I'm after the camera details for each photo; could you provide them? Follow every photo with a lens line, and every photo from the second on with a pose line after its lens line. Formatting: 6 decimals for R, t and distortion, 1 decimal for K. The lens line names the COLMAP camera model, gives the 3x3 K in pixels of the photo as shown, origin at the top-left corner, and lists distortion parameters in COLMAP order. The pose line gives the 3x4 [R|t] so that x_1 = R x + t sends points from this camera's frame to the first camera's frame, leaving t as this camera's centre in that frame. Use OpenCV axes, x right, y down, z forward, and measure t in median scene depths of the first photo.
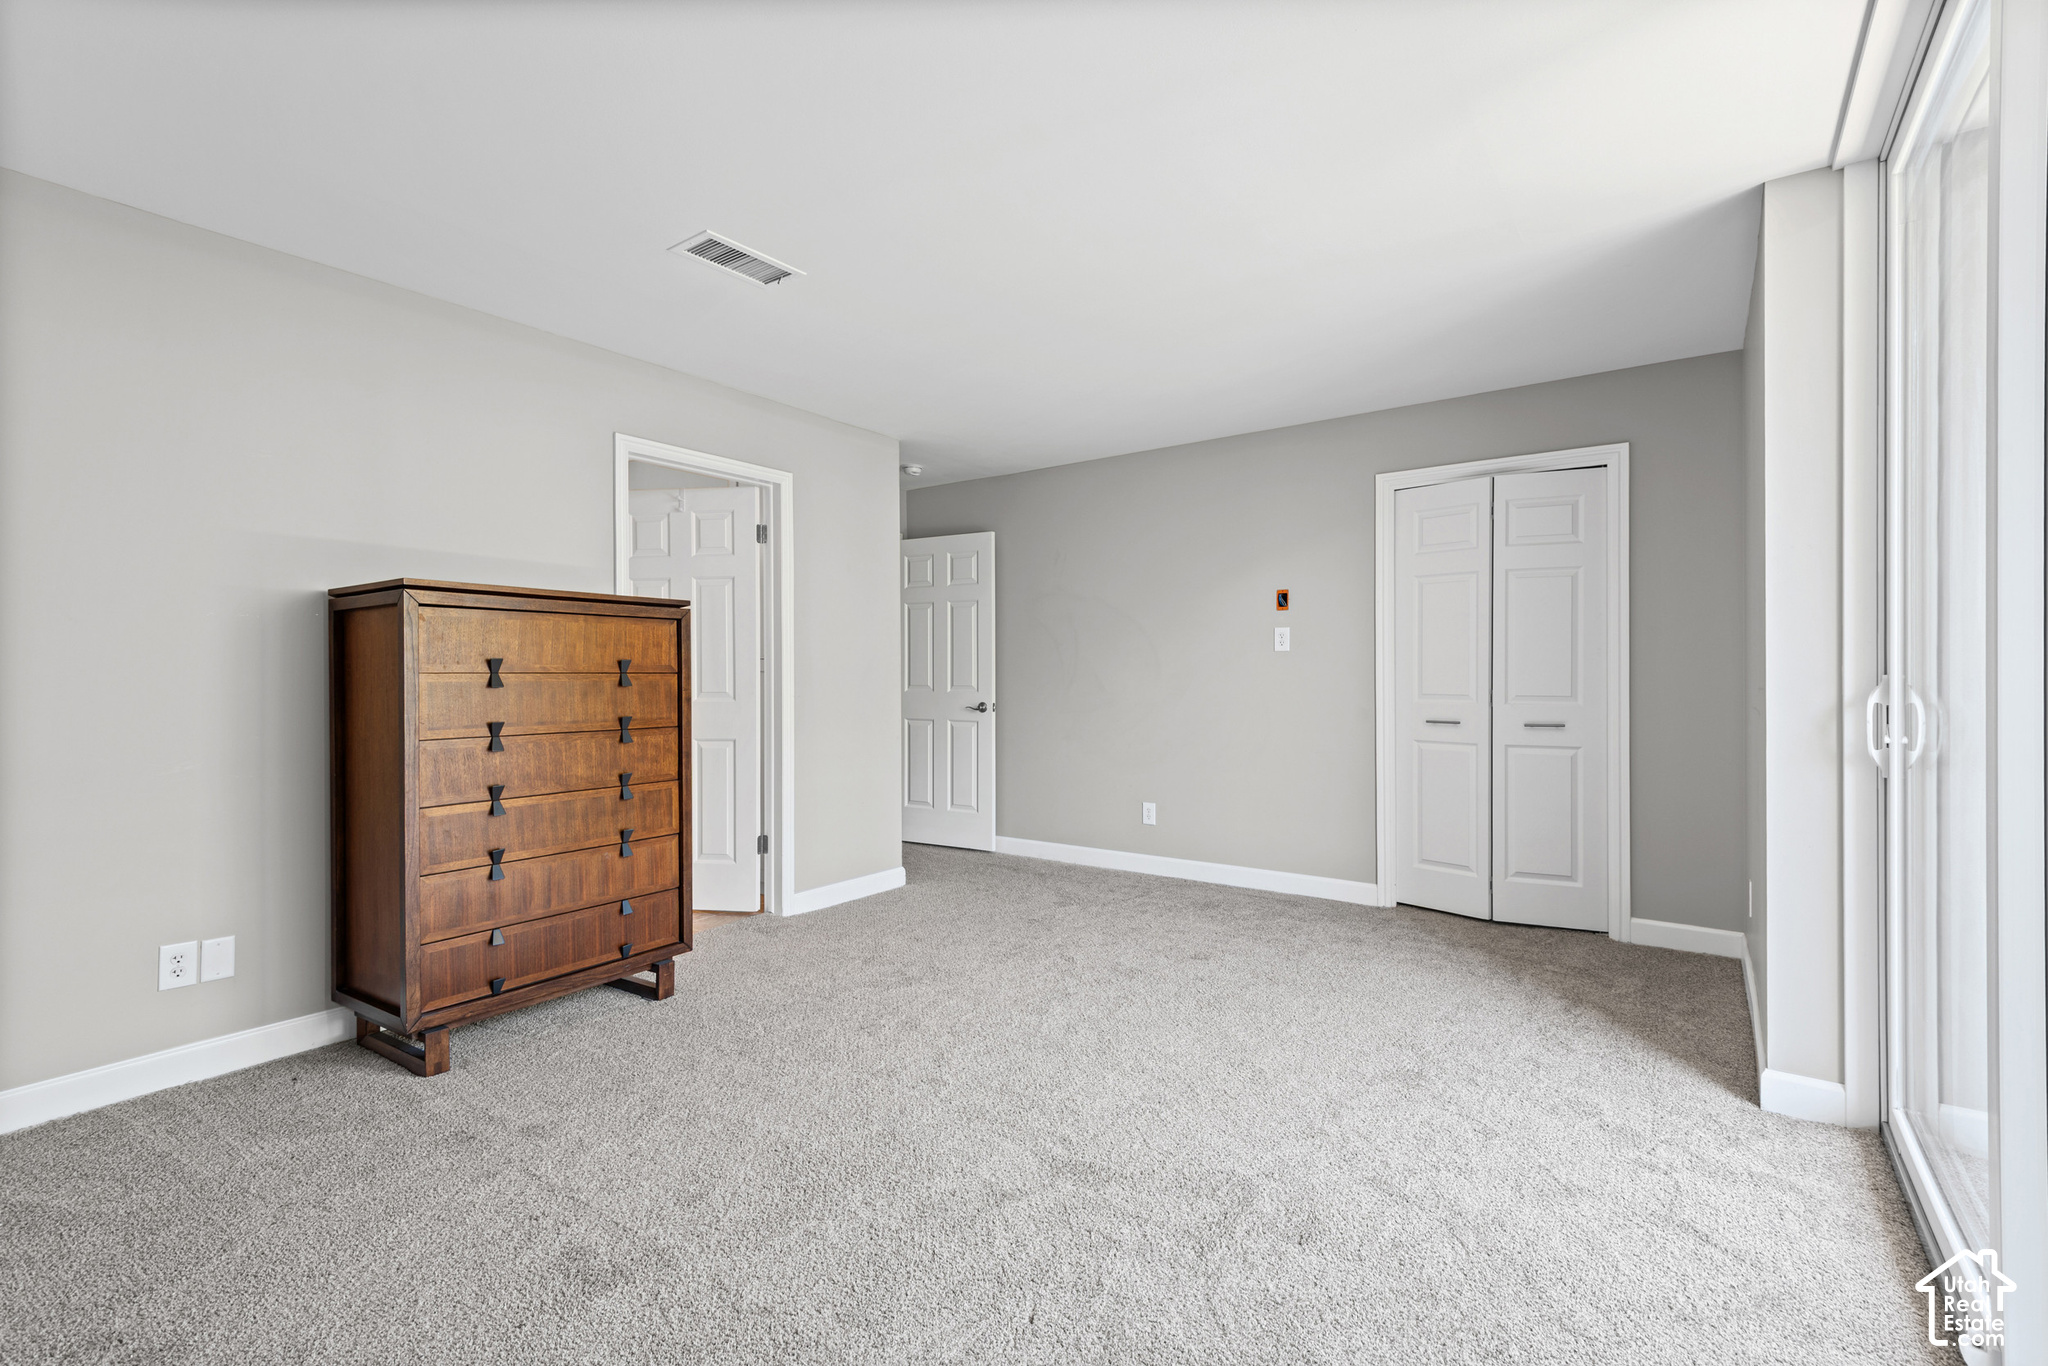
lens RADIAL K [[926.2, 0, 1025.9], [0, 926.2, 672.4], [0, 0, 1]] dist [0.038912, -0.023135]
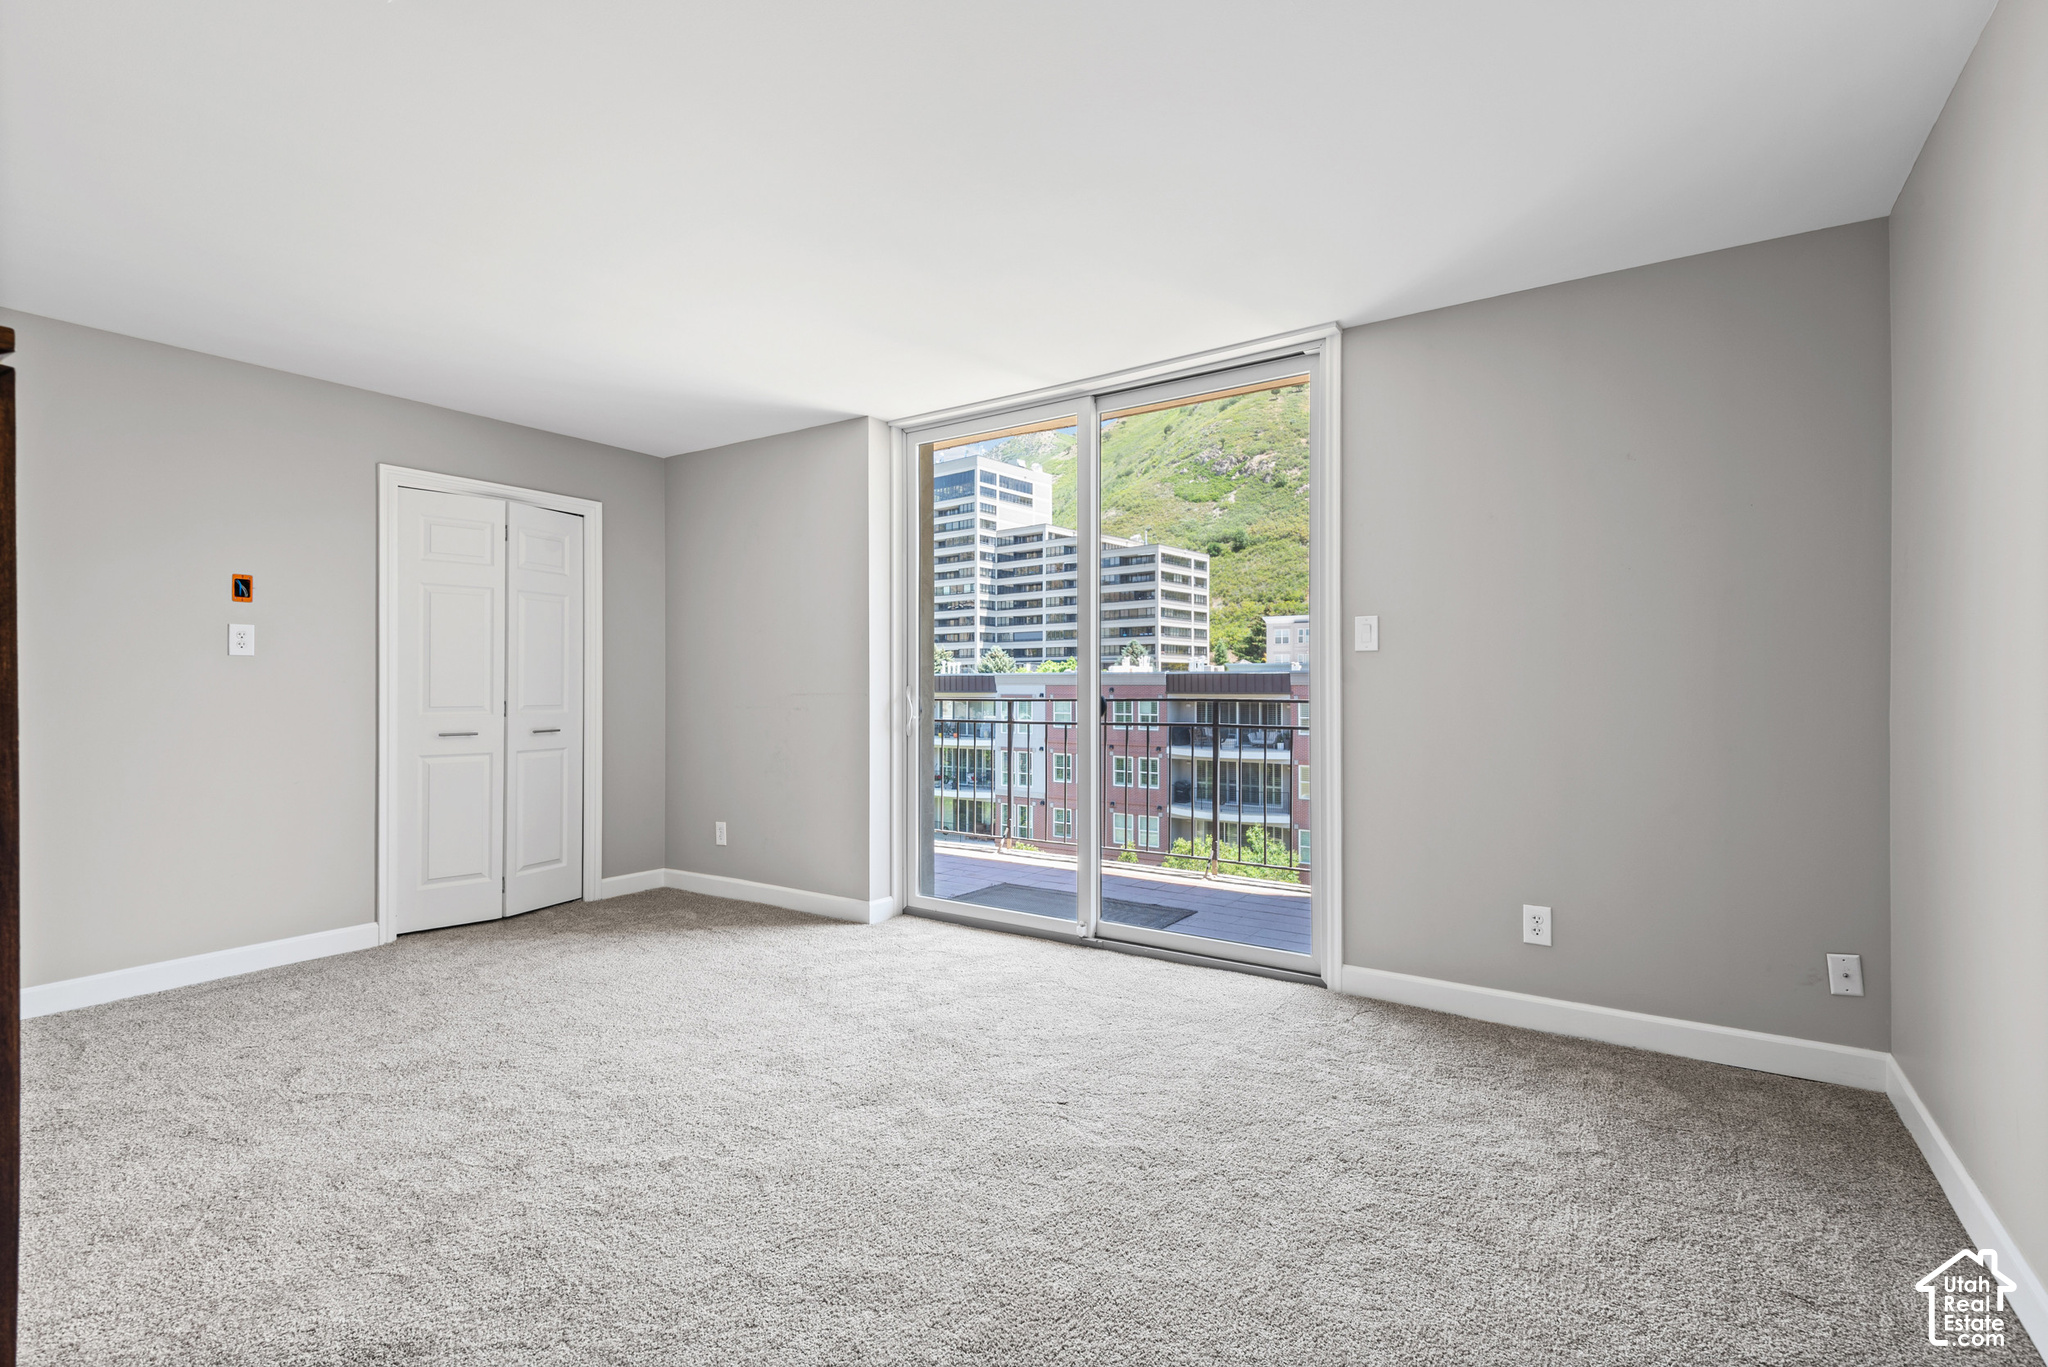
lens RADIAL K [[937.0, 0, 1032.5], [0, 937.0, 684.5], [0, 0, 1]] dist [0.059099, -0.024046]
pose [[-0.041705, 0.005941, 0.999112, -0.631355], [0.000544, 0.999982, -0.005924, 0.006730], [-0.999130, 0.000297, -0.041707, 0.457320]]
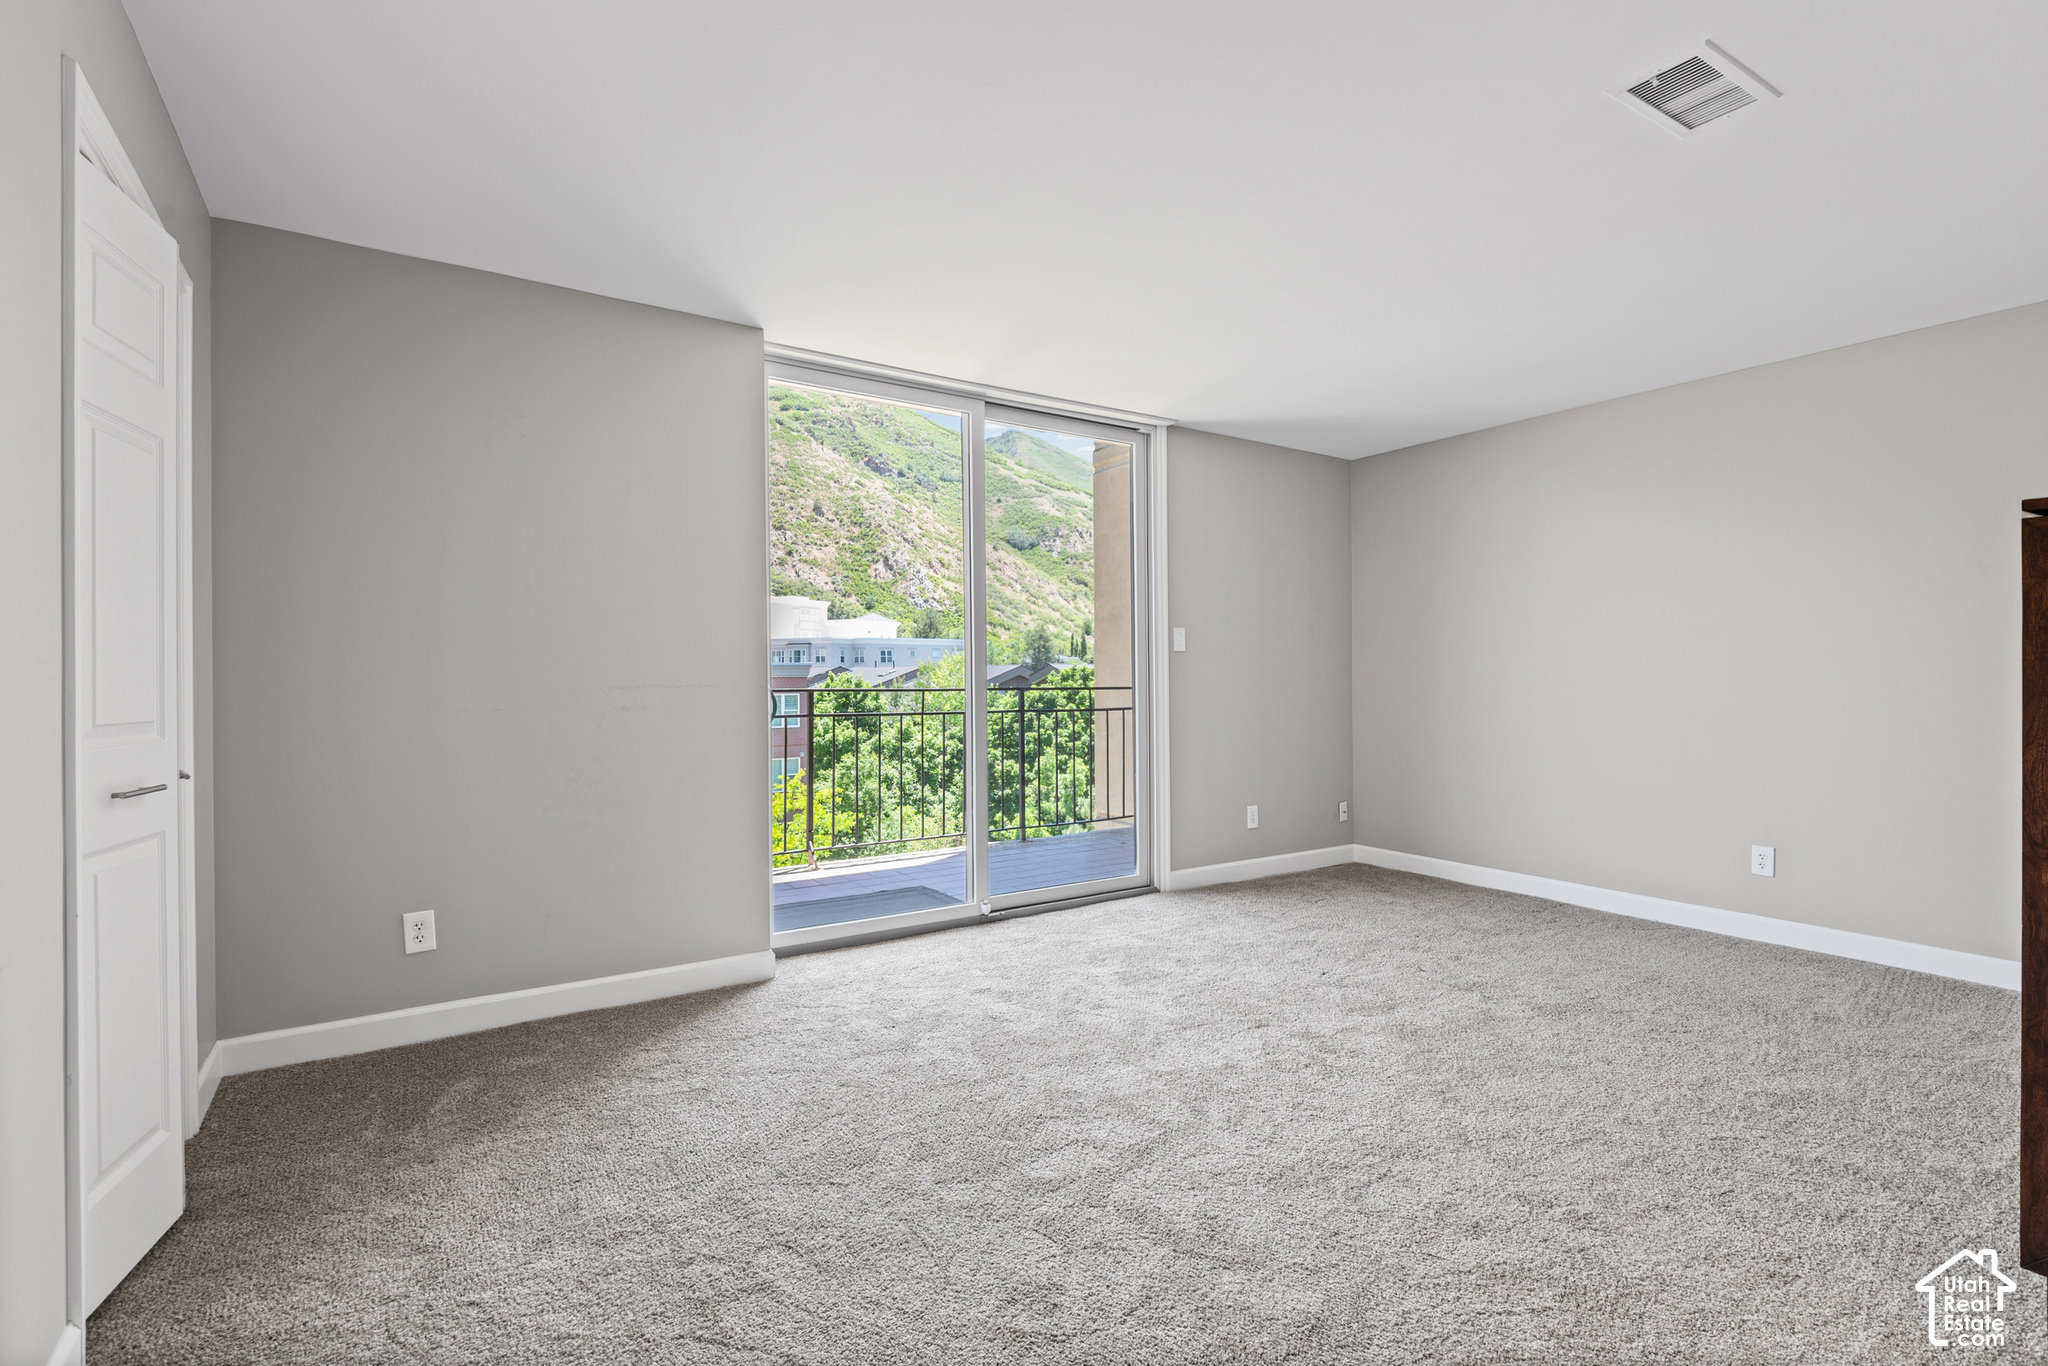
lens RADIAL K [[926.2, 0, 1025.9], [0, 926.2, 672.4], [0, 0, 1]] dist [0.038912, -0.023135]
pose [[-0.929184, 0.011627, 0.369433, -0.063511], [0.008178, 0.999907, -0.010901, 0.010121], [-0.369526, -0.007108, -0.929193, 1.310003]]
